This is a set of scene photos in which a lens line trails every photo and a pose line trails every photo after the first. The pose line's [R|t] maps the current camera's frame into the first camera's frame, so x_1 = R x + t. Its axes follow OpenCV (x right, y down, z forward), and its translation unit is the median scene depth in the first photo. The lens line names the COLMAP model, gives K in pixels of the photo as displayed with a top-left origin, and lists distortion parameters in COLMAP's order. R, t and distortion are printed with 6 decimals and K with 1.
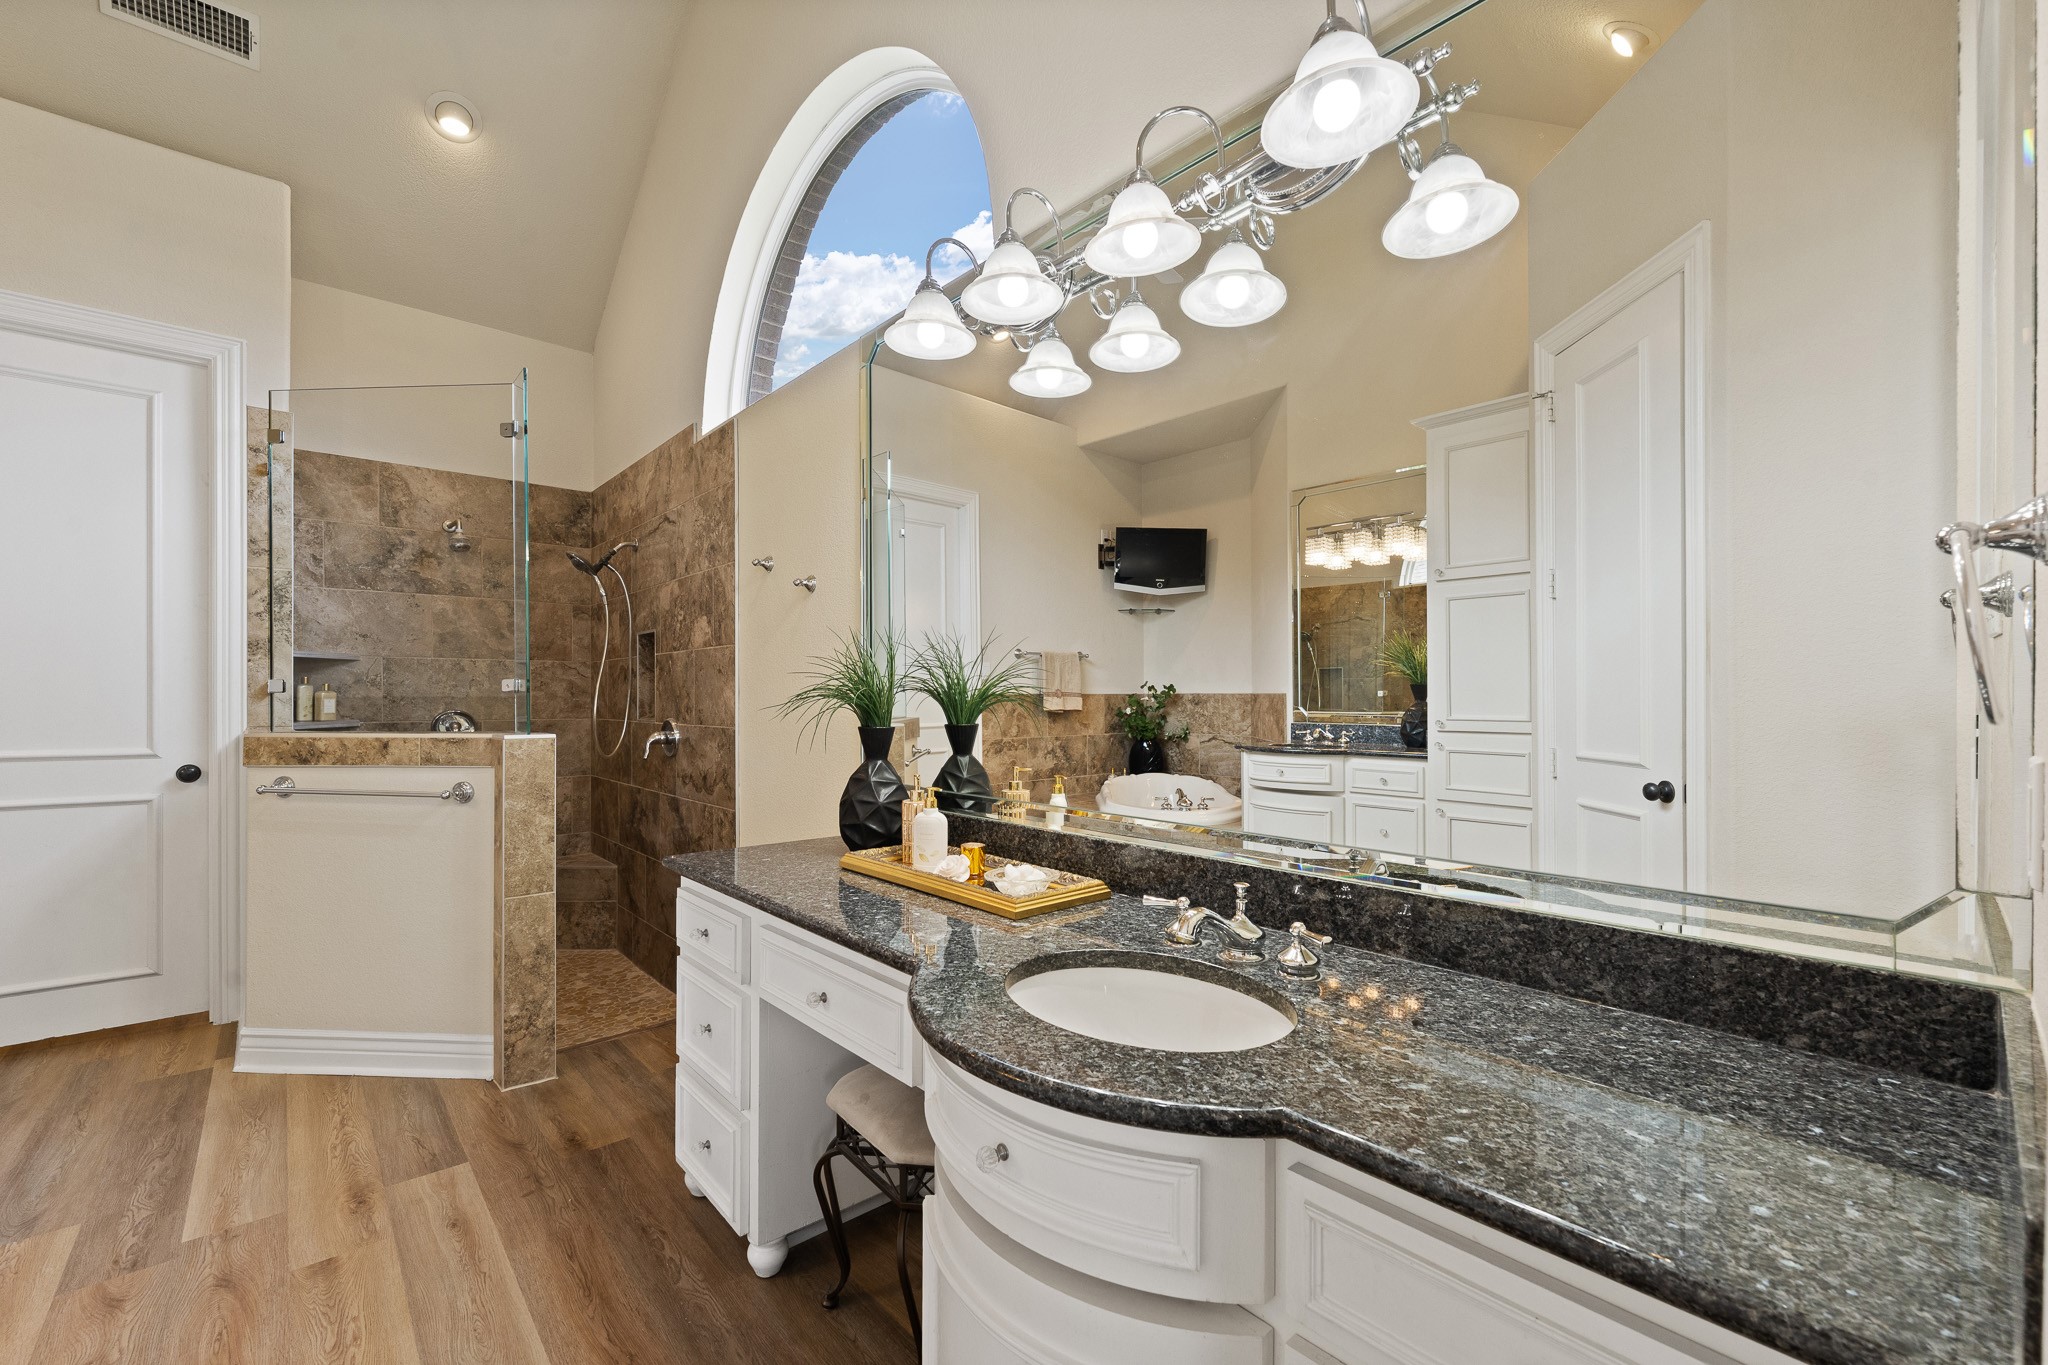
lens RADIAL K [[834.3, 0, 1028.6], [0, 834.3, 691.9], [0, 0, 1]] dist [-0.001728, -0.000354]
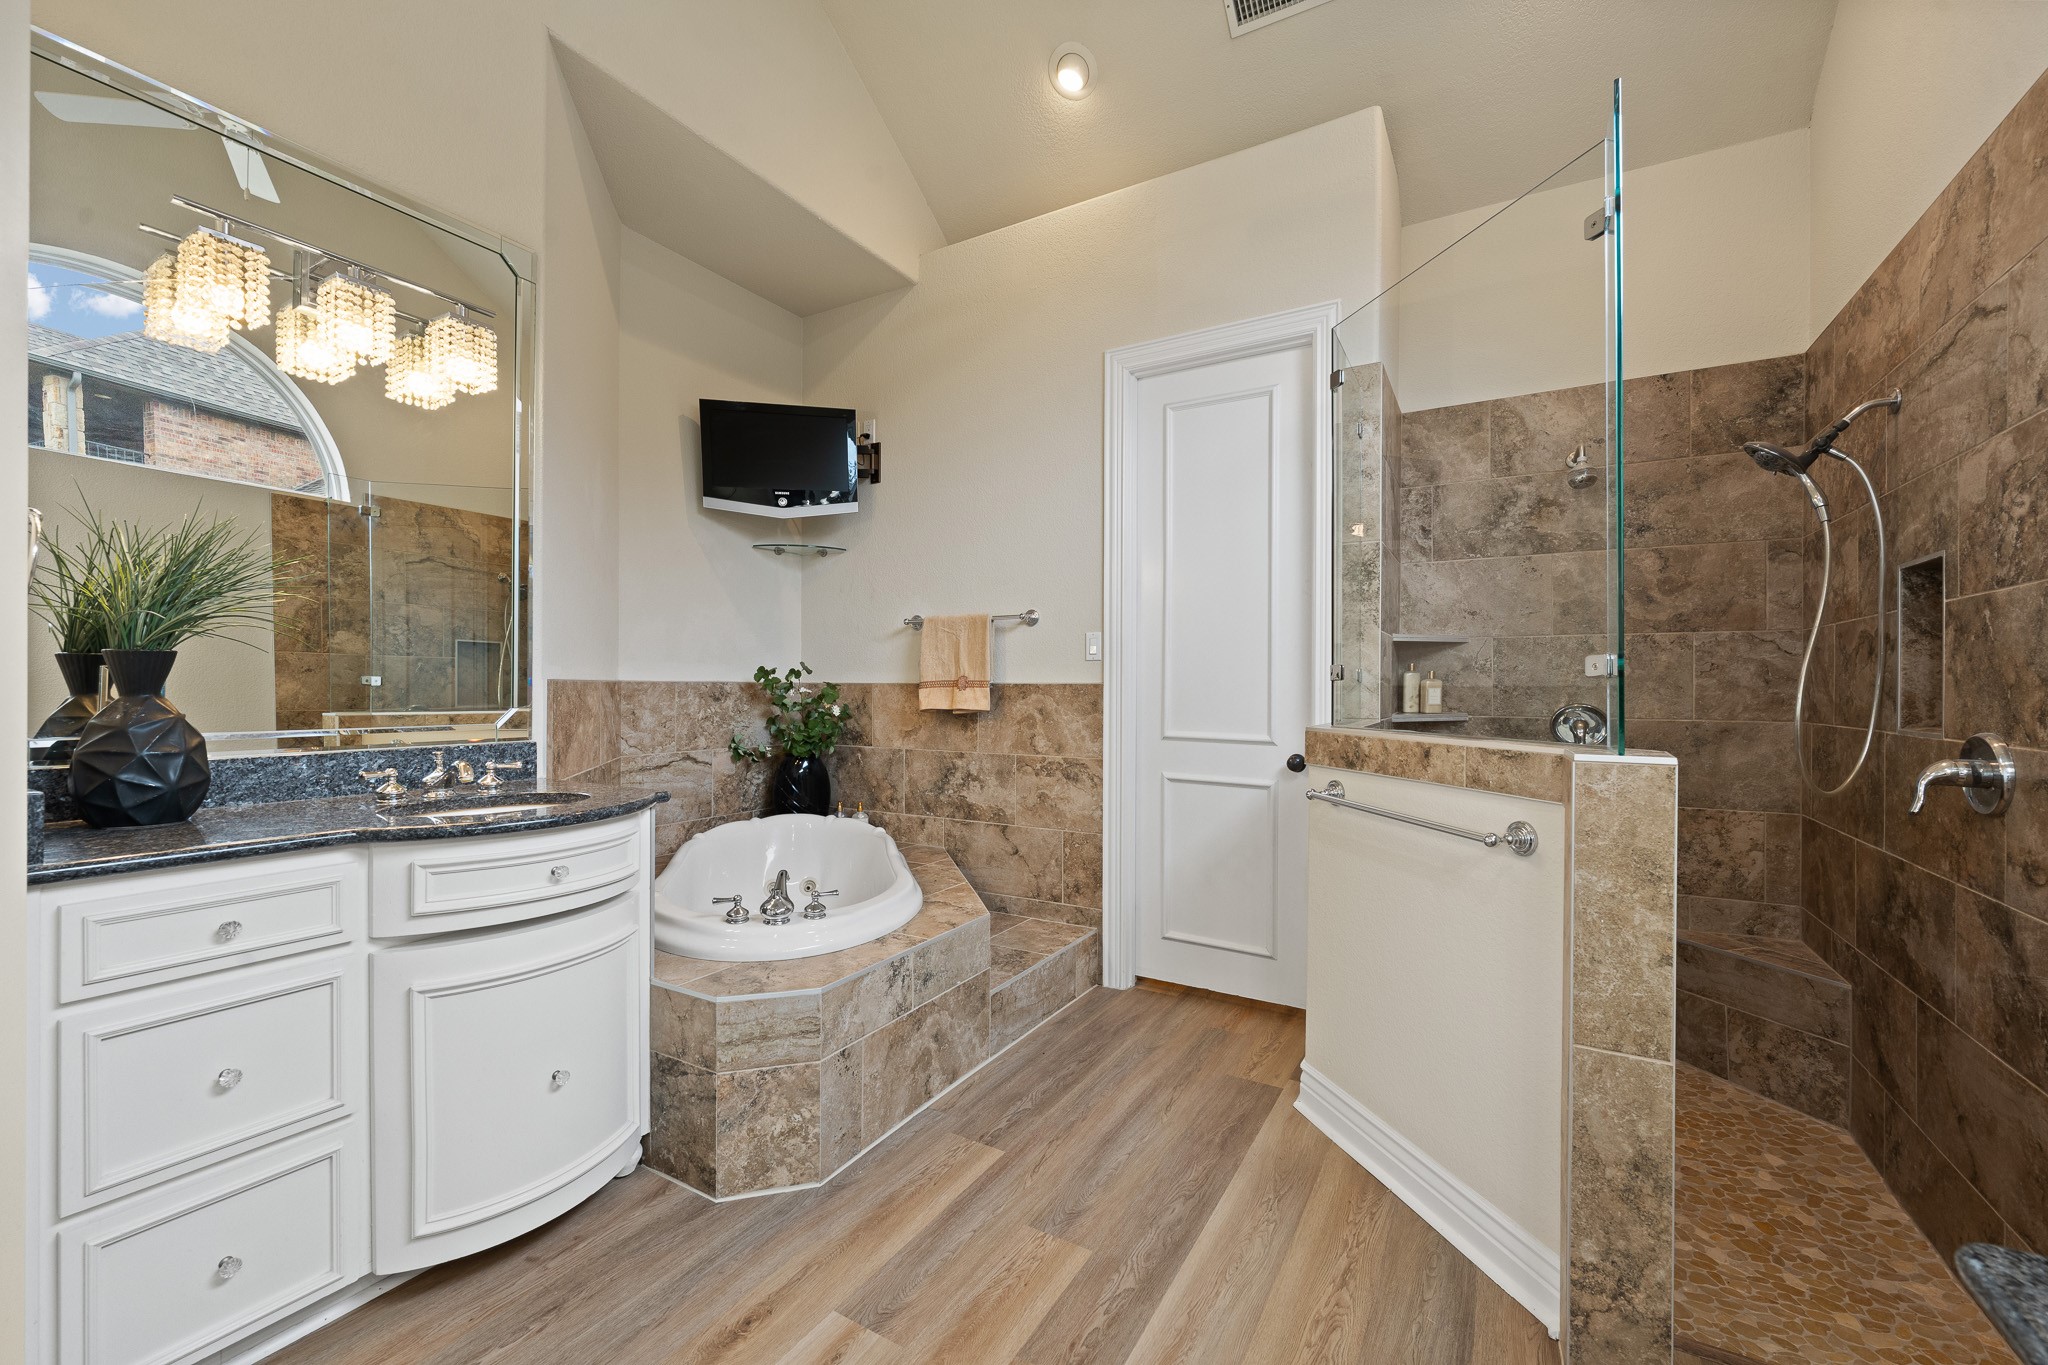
lens RADIAL K [[834.3, 0, 1016.7], [0, 834.3, 689.6], [0, 0, 1]] dist [-0.001728, -0.000354]
pose [[0.302267, 0.005953, -0.953205, -0.138154], [0.002559, 0.999972, 0.007057, 0.002578], [0.953220, -0.004572, 0.302243, 0.314279]]
